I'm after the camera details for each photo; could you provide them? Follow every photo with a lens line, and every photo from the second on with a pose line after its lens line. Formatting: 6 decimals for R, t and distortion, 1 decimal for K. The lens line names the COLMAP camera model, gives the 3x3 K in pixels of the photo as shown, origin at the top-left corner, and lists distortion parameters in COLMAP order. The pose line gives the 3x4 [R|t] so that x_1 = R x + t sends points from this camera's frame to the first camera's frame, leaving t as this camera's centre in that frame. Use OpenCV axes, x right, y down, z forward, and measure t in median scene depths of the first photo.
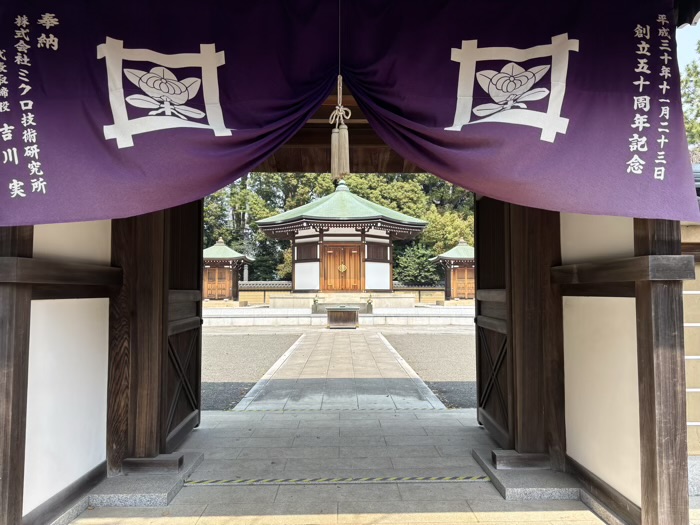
lens RADIAL K [[530.8, 0, 351.9], [0, 530.8, 262.8], [0, 0, 1]] dist [0.016771, 0.002791]
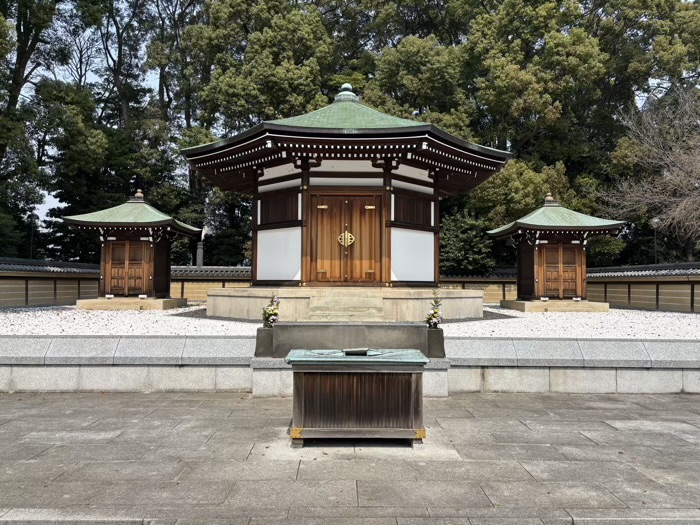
lens RADIAL K [[530.8, 0, 348.4], [0, 530.8, 262.3], [0, 0, 1]] dist [0.016771, 0.002791]
pose [[0.999944, 0.009438, -0.004799, -0.012735], [-0.009346, 0.999782, 0.018655, 0.022284], [0.004974, -0.018609, 0.999814, 0.471501]]
